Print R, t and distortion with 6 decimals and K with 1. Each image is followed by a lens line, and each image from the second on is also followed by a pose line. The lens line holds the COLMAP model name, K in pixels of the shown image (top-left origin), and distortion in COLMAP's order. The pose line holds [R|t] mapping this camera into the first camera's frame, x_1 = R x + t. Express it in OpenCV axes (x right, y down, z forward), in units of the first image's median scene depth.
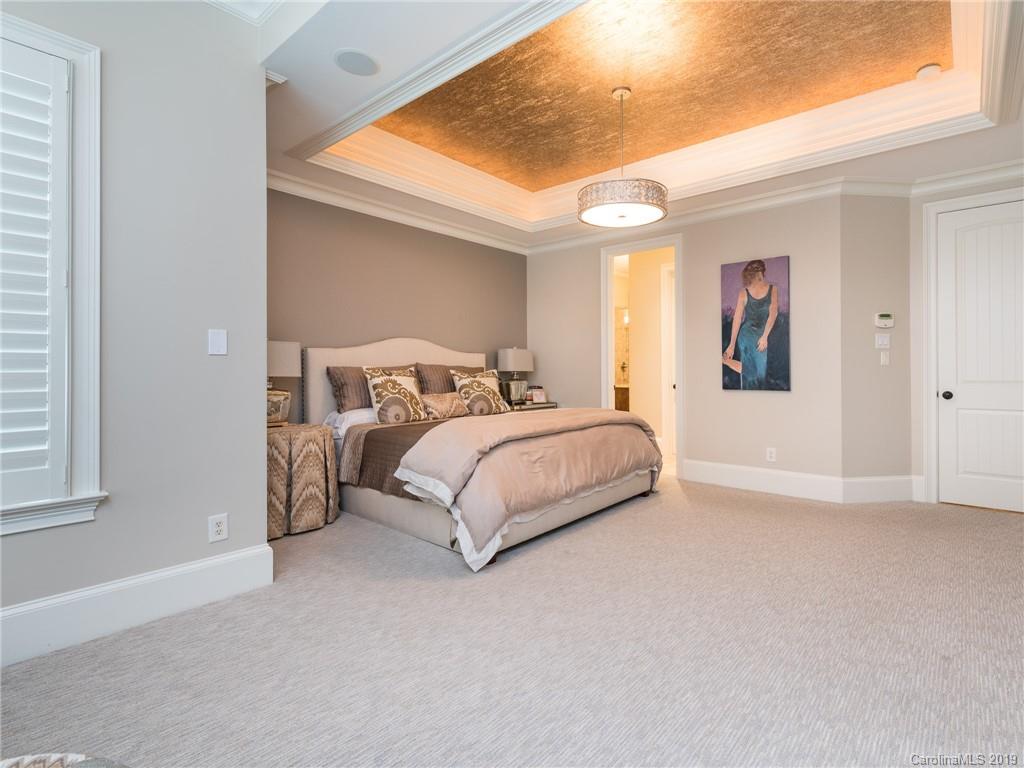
lens RADIAL K [[497.0, 0, 505.4], [0, 497.0, 373.5], [0, 0, 1]] dist [-0.000547, 0.000077]
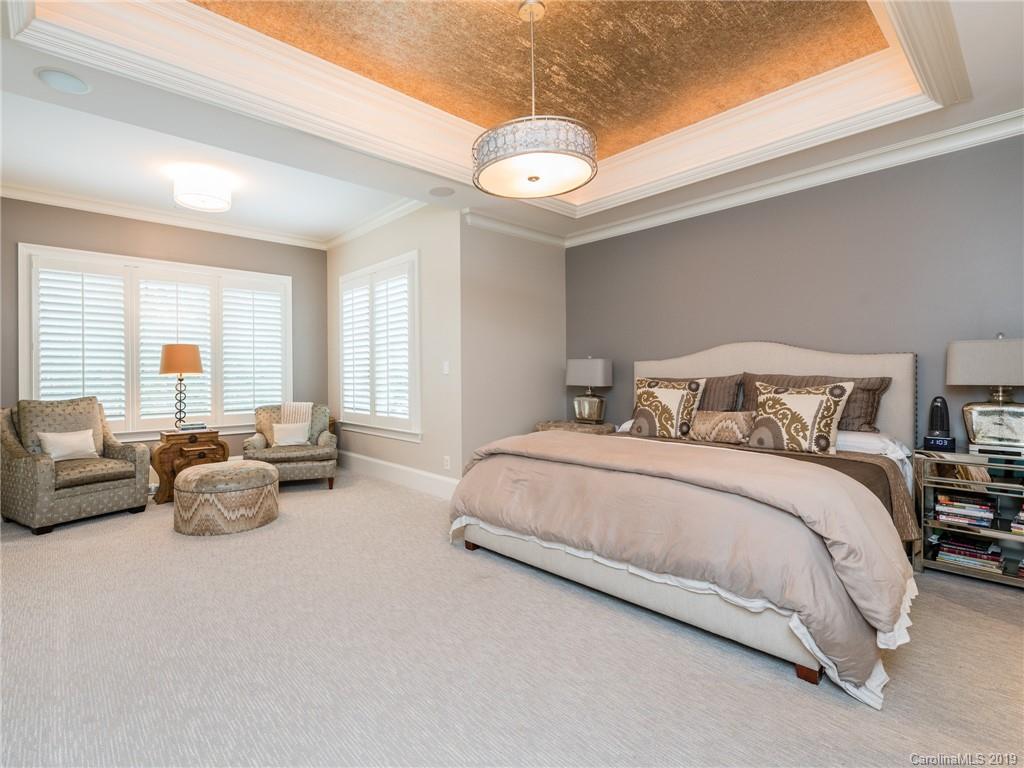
lens RADIAL K [[493.6, 0, 526.0], [0, 493.6, 378.7], [0, 0, 1]] dist [-0.004080, -0.000648]
pose [[-0.069827, 0.008242, -0.997525, 0.876701], [0.000898, 0.999966, 0.008199, -0.023795], [0.997559, -0.000323, -0.069832, 0.947798]]
